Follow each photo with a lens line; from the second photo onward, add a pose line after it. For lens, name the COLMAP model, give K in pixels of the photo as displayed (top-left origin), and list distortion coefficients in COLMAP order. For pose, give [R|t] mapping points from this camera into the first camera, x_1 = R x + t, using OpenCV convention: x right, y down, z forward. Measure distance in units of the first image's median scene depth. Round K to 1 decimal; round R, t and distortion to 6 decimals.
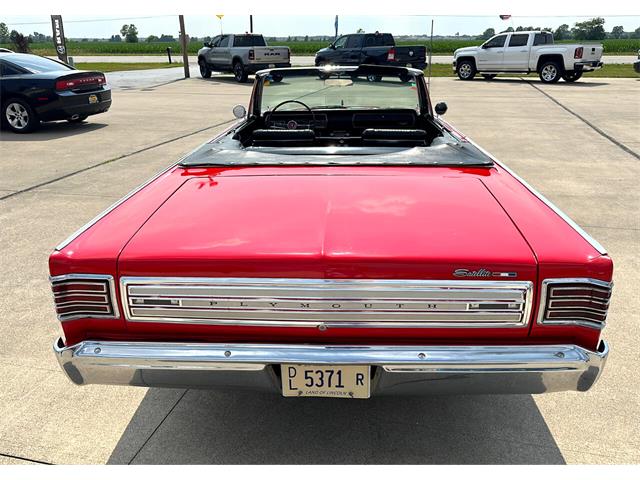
lens RADIAL K [[531.9, 0, 318.6], [0, 531.9, 246.6], [0, 0, 1]] dist [0.125765, -0.223201]
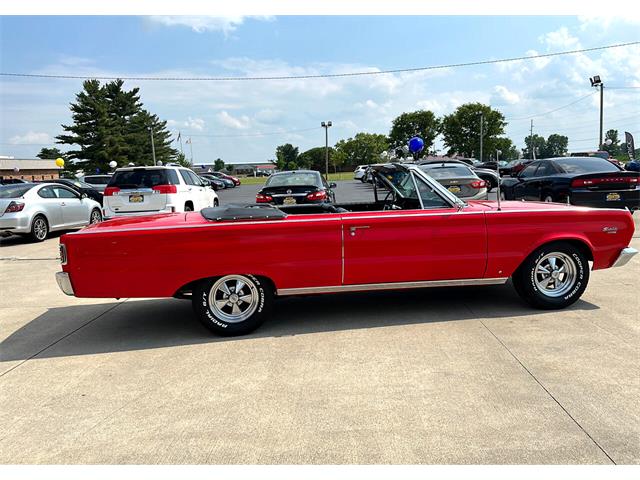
lens RADIAL K [[531.9, 0, 318.6], [0, 531.9, 246.6], [0, 0, 1]] dist [0.125765, -0.223201]
pose [[0.216922, 0.136683, -0.966573, 2.108122], [-0.309692, 0.948637, 0.064645, -0.297493], [0.925762, 0.285317, 0.248110, 0.973003]]
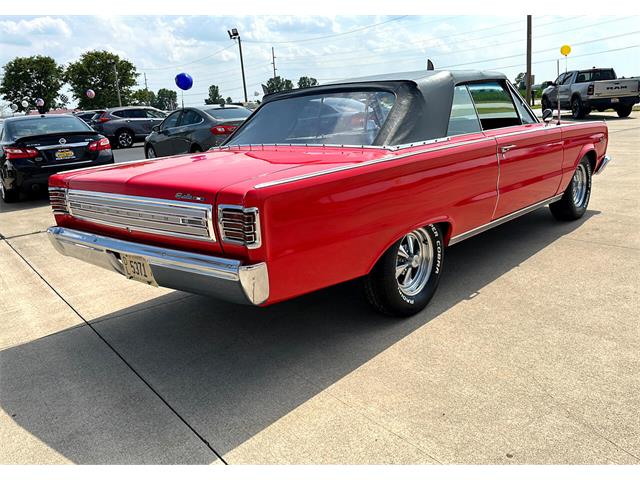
lens RADIAL K [[534.5, 0, 318.9], [0, 534.5, 244.6], [0, 0, 1]] dist [0.092650, -0.150609]
pose [[0.784732, 0.114474, -0.609173, 0.937189], [-0.165432, 0.985828, -0.027854, 0.100897], [0.597351, 0.122634, 0.792548, 0.079952]]
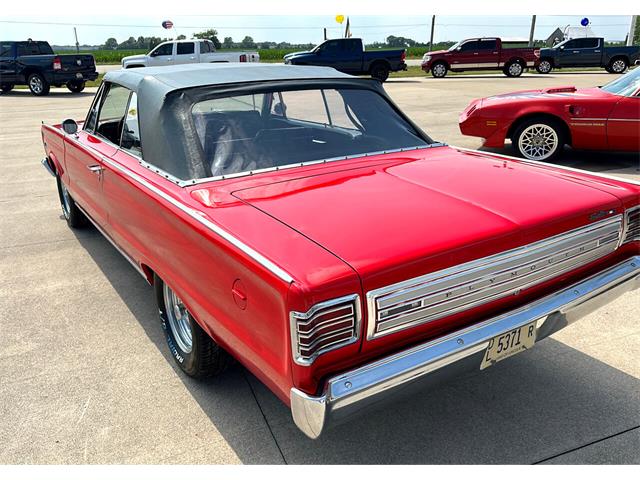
lens RADIAL K [[534.5, 0, 318.9], [0, 534.5, 244.6], [0, 0, 1]] dist [0.092650, -0.150609]
pose [[0.808090, -0.203989, 0.552611, -0.623697], [0.215069, 0.975533, 0.045607, -0.054116], [-0.548393, 0.081995, 0.832191, 0.206429]]
